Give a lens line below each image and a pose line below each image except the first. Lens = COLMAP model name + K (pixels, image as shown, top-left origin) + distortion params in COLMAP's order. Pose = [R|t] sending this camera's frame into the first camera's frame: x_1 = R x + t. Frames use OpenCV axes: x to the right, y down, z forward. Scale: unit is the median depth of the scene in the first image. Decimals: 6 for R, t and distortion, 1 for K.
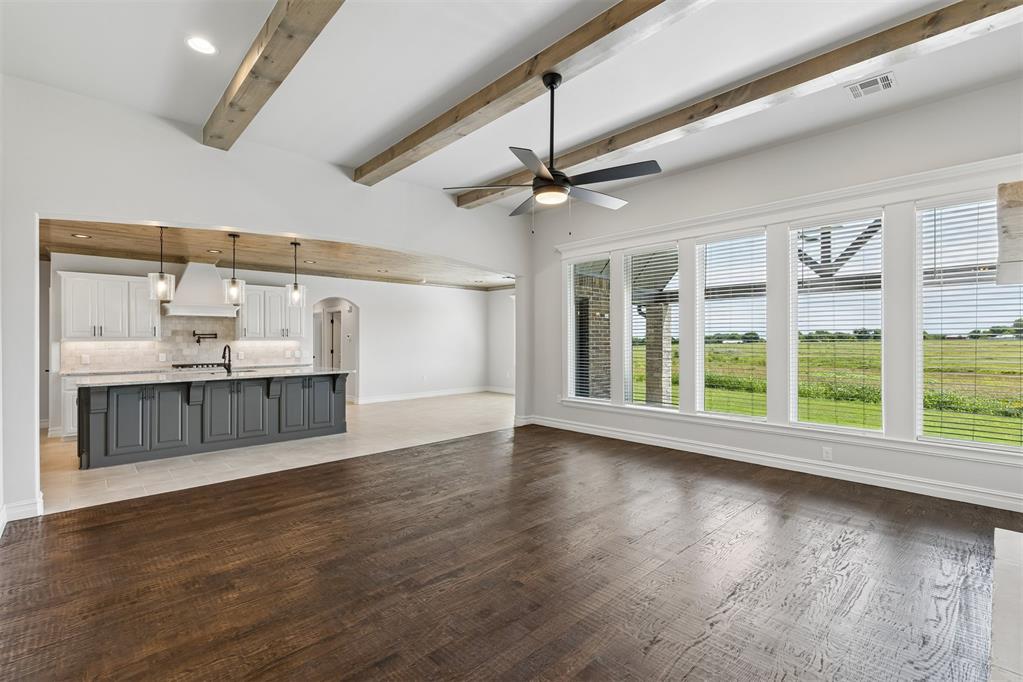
lens RADIAL K [[460.8, 0, 510.3], [0, 460.8, 339.6], [0, 0, 1]] dist [0.005321, 0.000357]
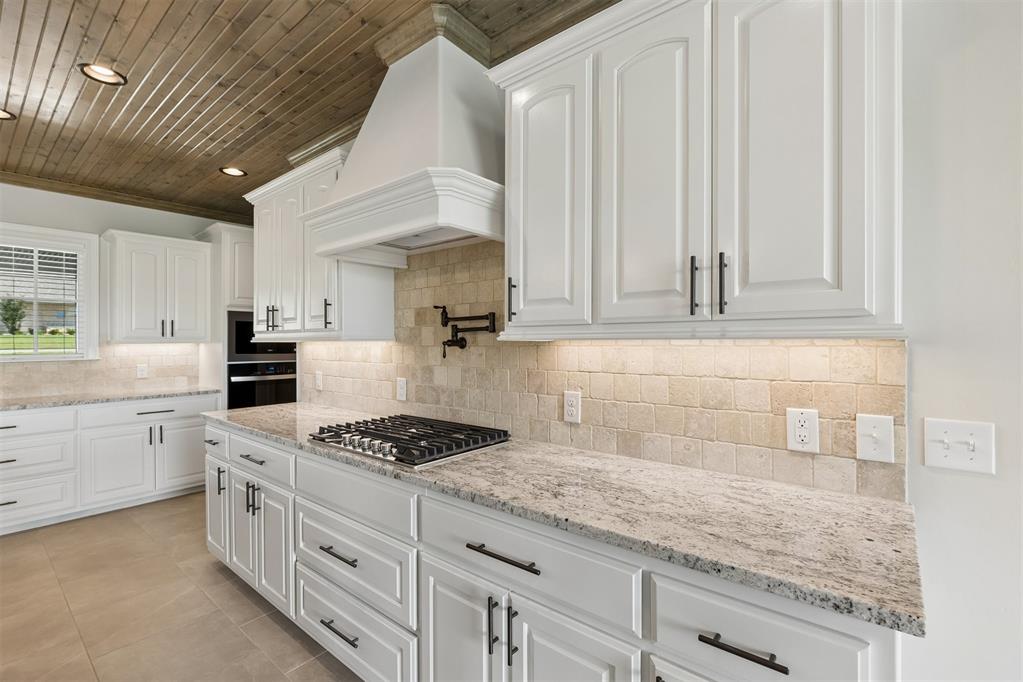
lens RADIAL K [[460.8, 0, 506.4], [0, 460.8, 339.6], [0, 0, 1]] dist [0.005321, 0.000357]
pose [[0.121380, 0.000263, -0.992606, -0.387550], [0.005107, 0.999987, 0.000889, 0.001631], [0.992593, -0.005177, 0.121377, 1.001420]]
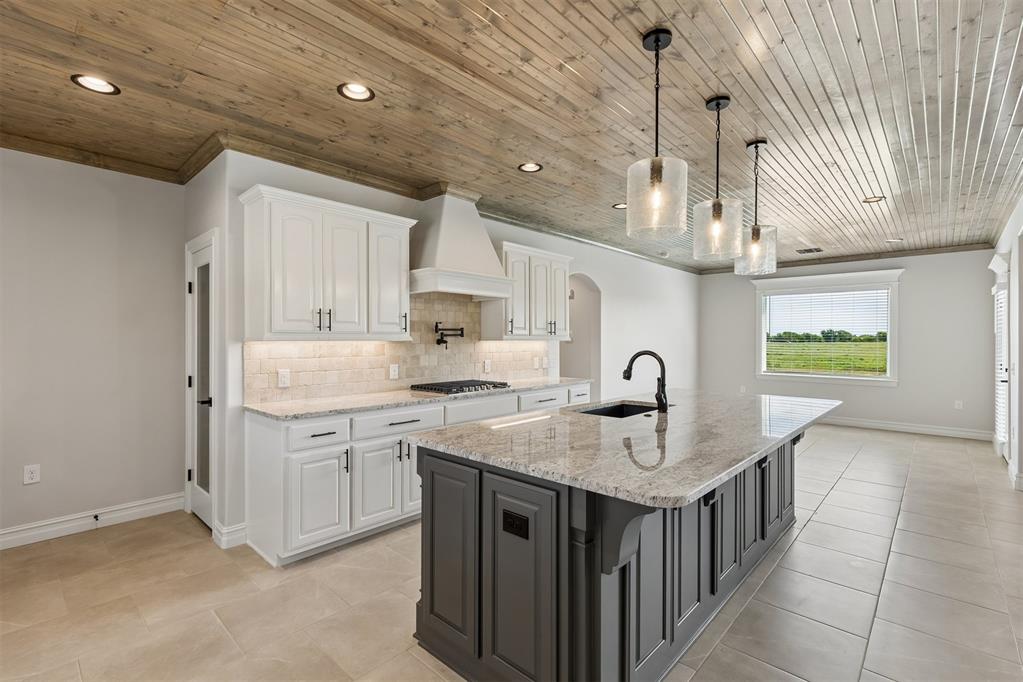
lens RADIAL K [[460.8, 0, 508.9], [0, 460.8, 342.7], [0, 0, 1]] dist [0.005321, 0.000357]
pose [[0.997390, 0.001809, 0.072184, -0.636666], [-0.002291, 0.999976, 0.006595, 0.001010], [-0.072171, -0.006743, 0.997370, 0.443435]]
